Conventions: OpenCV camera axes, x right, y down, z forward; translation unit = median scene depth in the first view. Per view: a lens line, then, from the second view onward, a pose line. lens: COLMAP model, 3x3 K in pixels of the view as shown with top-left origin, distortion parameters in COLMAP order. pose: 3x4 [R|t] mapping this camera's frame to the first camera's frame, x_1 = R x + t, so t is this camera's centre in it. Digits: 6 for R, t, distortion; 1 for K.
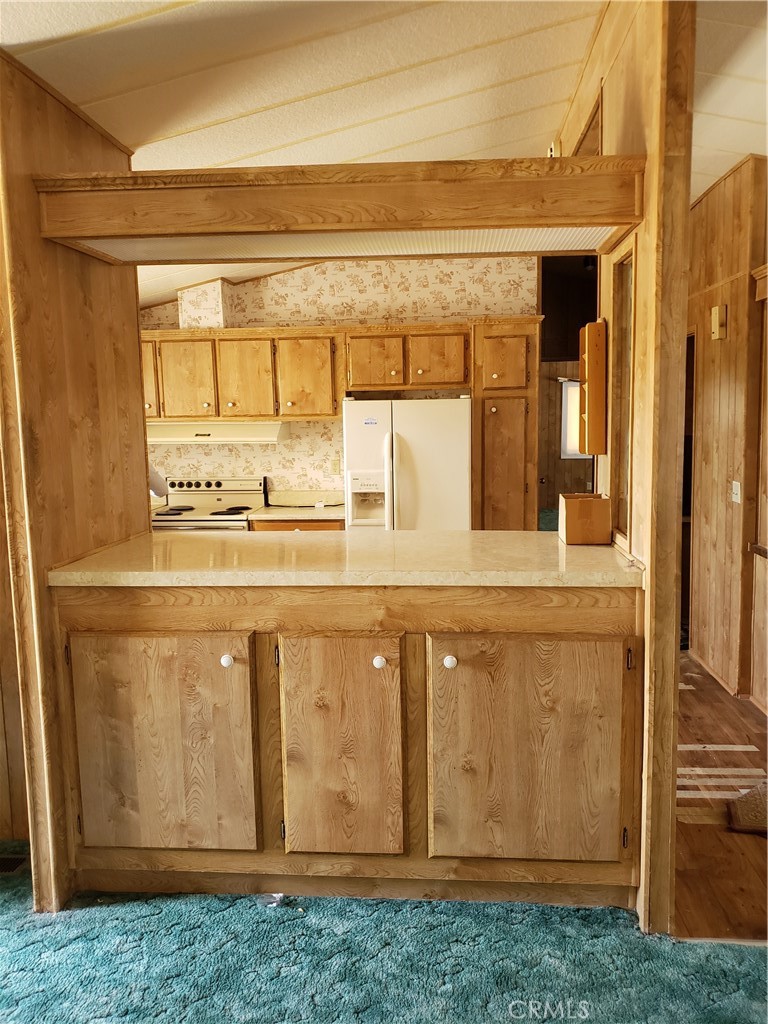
lens RADIAL K [[803.7, 0, 386.8], [0, 803.7, 507.1], [0, 0, 1]] dist [0.019546, 0.006802]
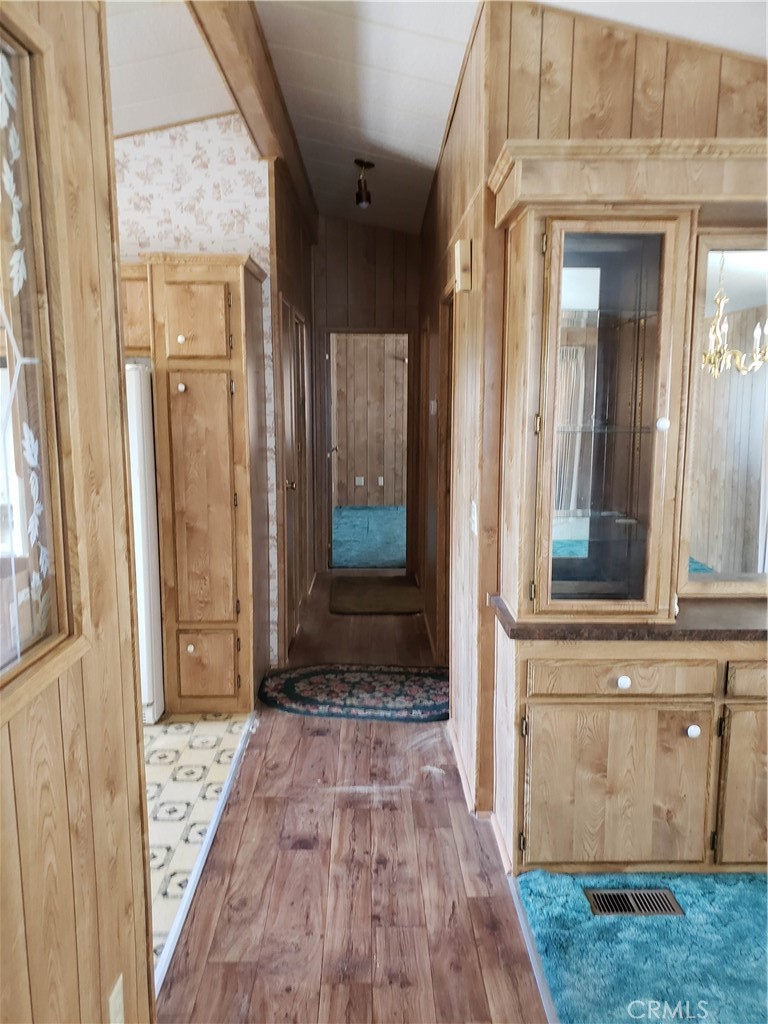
lens RADIAL K [[803.7, 0, 387.4], [0, 803.7, 517.1], [0, 0, 1]] dist [0.019546, 0.006802]
pose [[0.994454, 0.004198, 0.105088, 0.483272], [-0.007699, 0.999428, 0.032935, -0.066681], [-0.104890, -0.033561, 0.993917, 0.564232]]
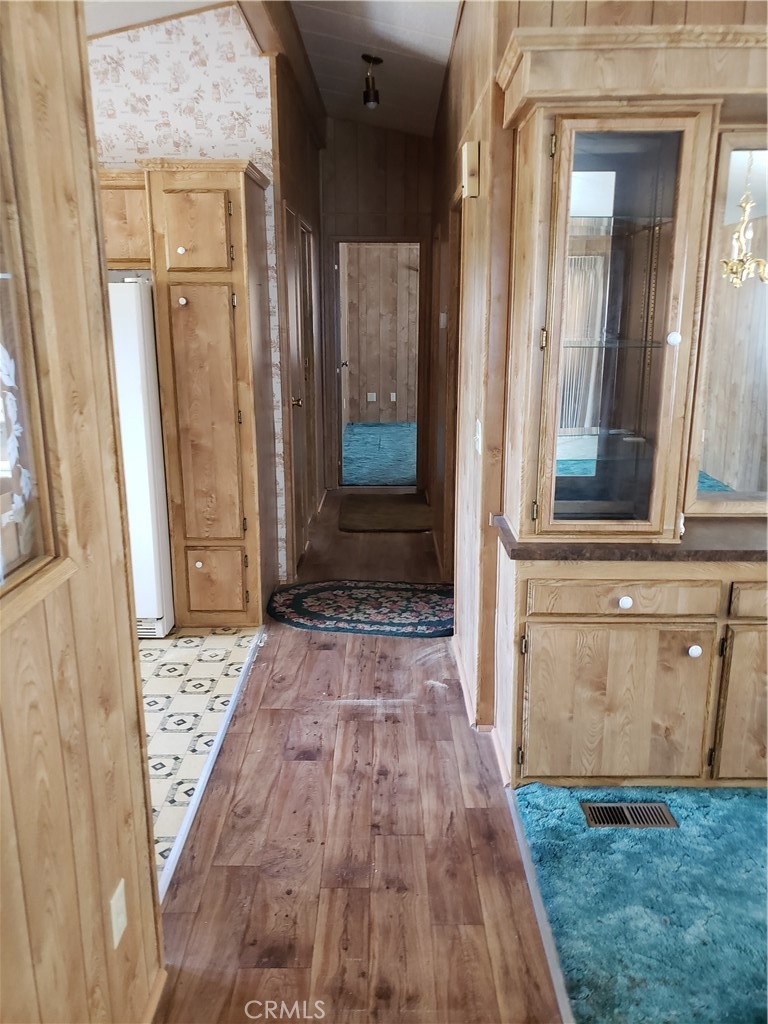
lens RADIAL K [[803.7, 0, 380.2], [0, 803.7, 505.3], [0, 0, 1]] dist [0.019546, 0.006802]
pose [[0.997052, -0.002497, 0.076684, 0.502696], [-0.007034, 0.992286, 0.123768, -0.070498], [-0.076402, -0.123942, 0.989344, 0.575627]]
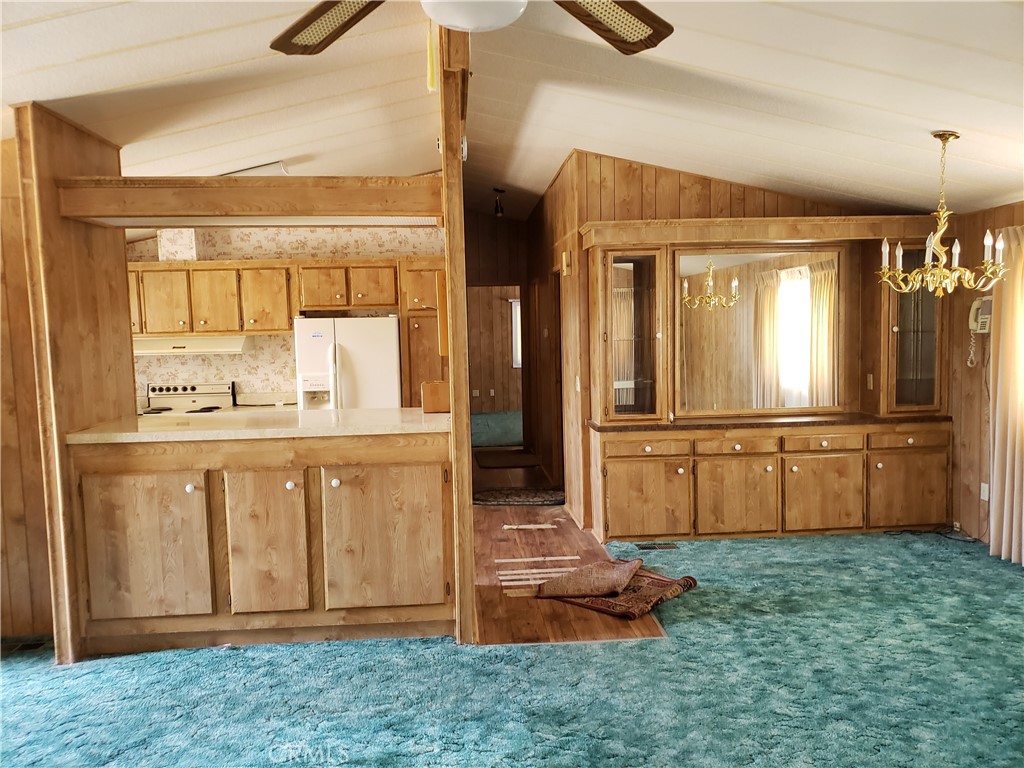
lens RADIAL K [[803.7, 0, 499.1], [0, 803.7, 389.5], [0, 0, 1]] dist [0.019546, 0.006802]
pose [[0.989700, -0.018484, 0.141961, 0.165640], [0.024091, 0.998992, -0.037876, 0.069674], [-0.141118, 0.040906, 0.989147, -0.600055]]
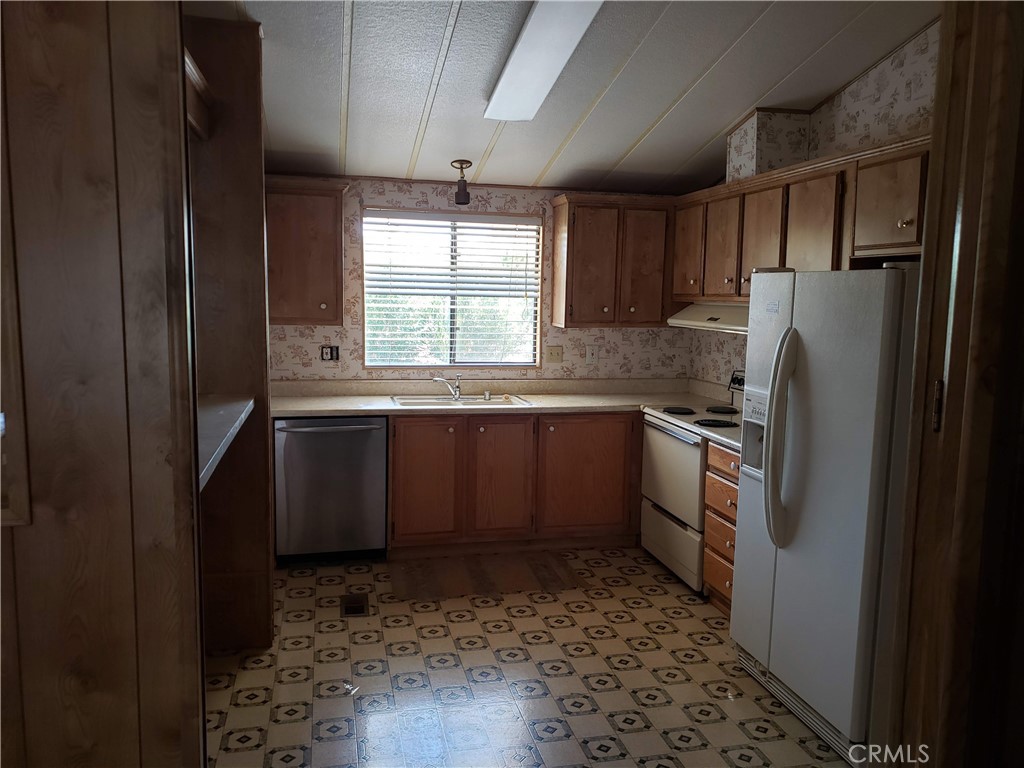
lens RADIAL K [[803.7, 0, 515.1], [0, 803.7, 381.7], [0, 0, 1]] dist [0.019546, 0.006802]
pose [[0.302816, 0.129031, -0.944274, 0.991871], [-0.141378, 0.985912, 0.089383, -0.158293], [0.942505, 0.106433, 0.316792, 1.268437]]
